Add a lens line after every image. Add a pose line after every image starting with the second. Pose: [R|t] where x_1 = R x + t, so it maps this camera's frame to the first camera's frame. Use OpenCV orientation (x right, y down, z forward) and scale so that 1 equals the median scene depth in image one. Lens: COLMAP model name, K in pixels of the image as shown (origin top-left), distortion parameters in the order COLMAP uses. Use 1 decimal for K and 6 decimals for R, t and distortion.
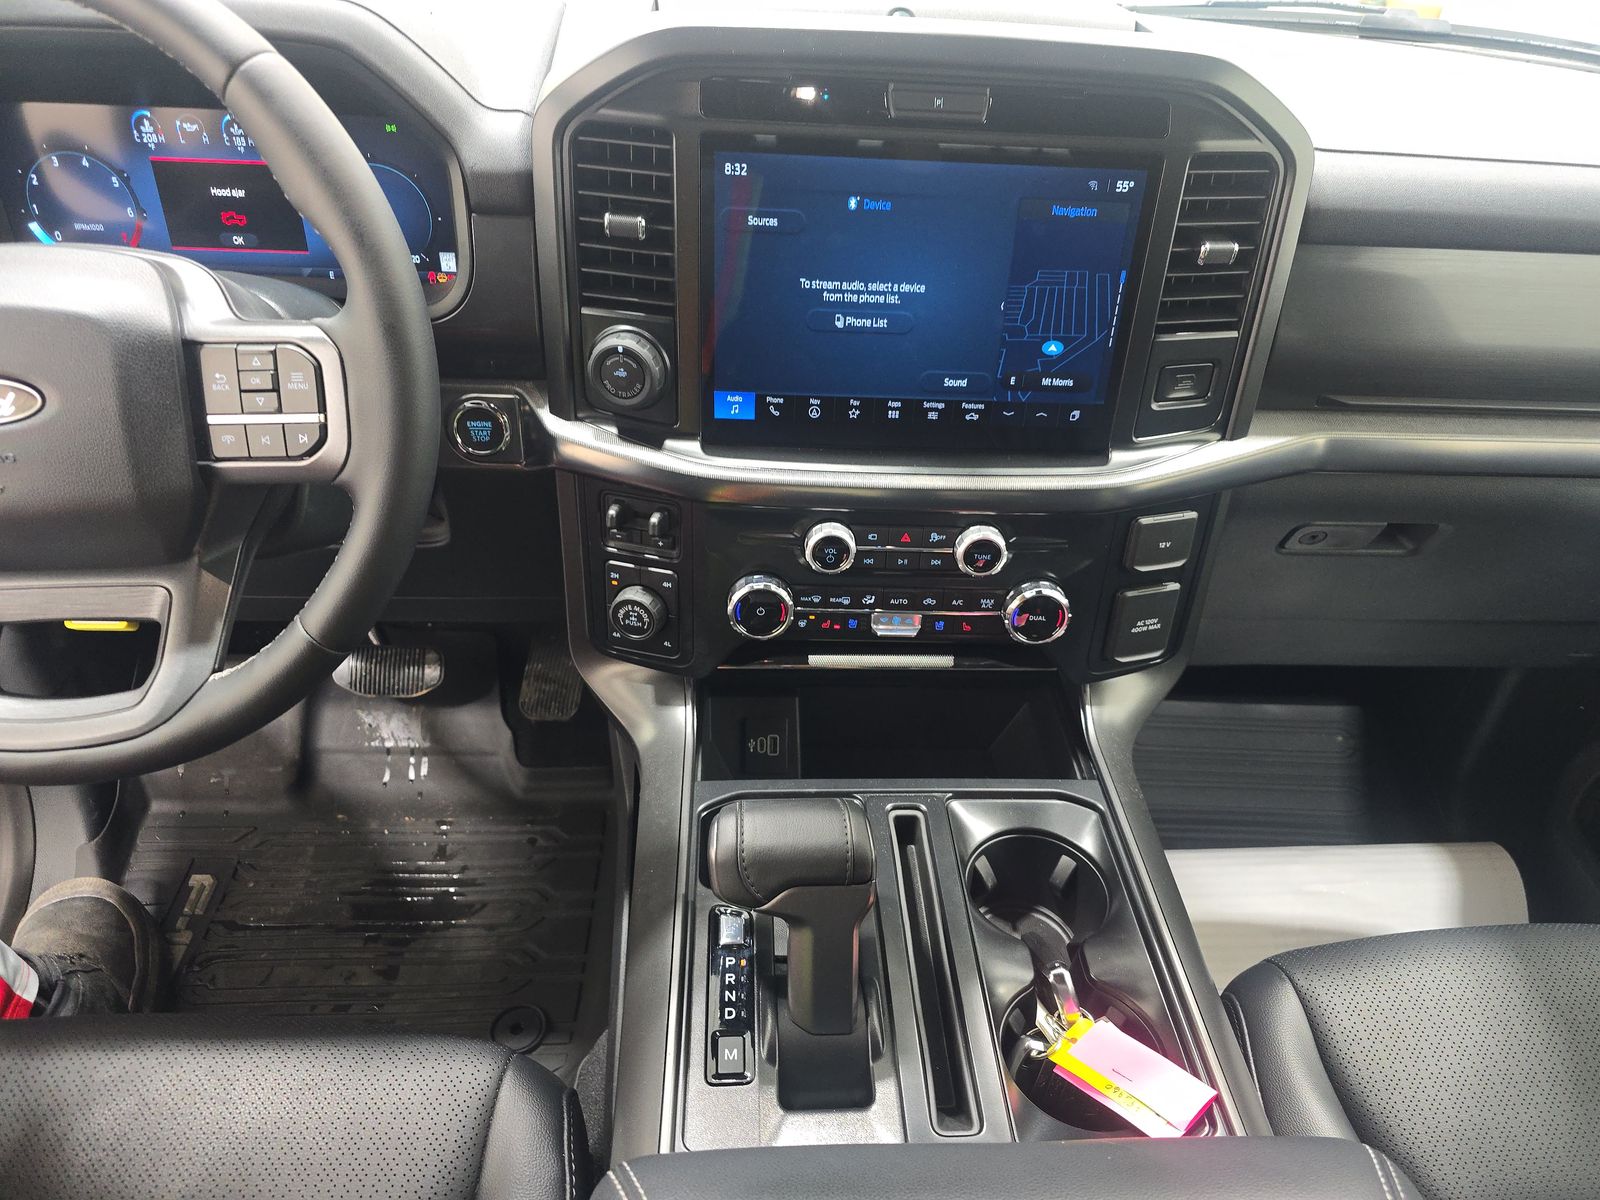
lens RADIAL K [[1064.0, 0, 796.9], [0, 1064.0, 601.5], [0, 0, 1]] dist [0.056662, -0.050919]
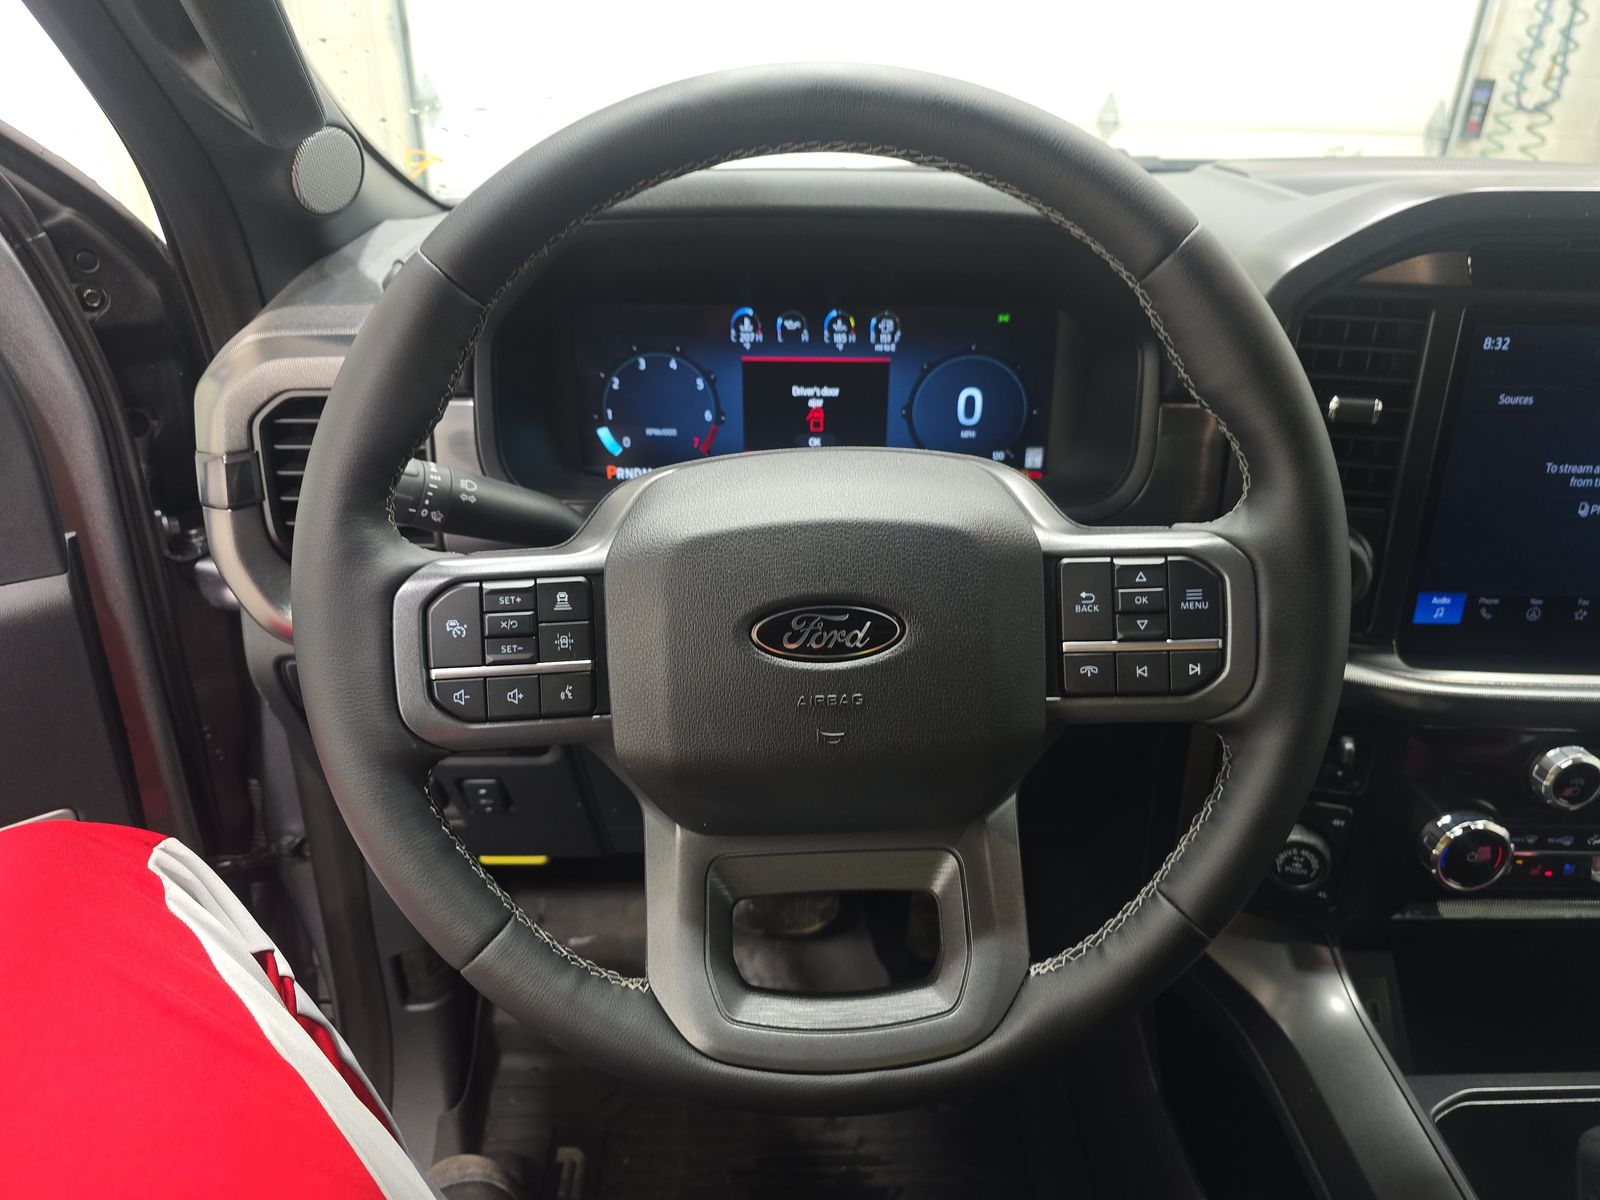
lens RADIAL K [[1076.1, 0, 800.0], [0, 1076.1, 600.0], [0, 0, 1]] dist [0.030226, -0.033953]
pose [[0.998816, -0.017113, -0.045533, -0.522785], [0.009124, 0.985368, -0.170196, -0.049123], [0.047780, 0.169579, 0.984358, 0.130627]]
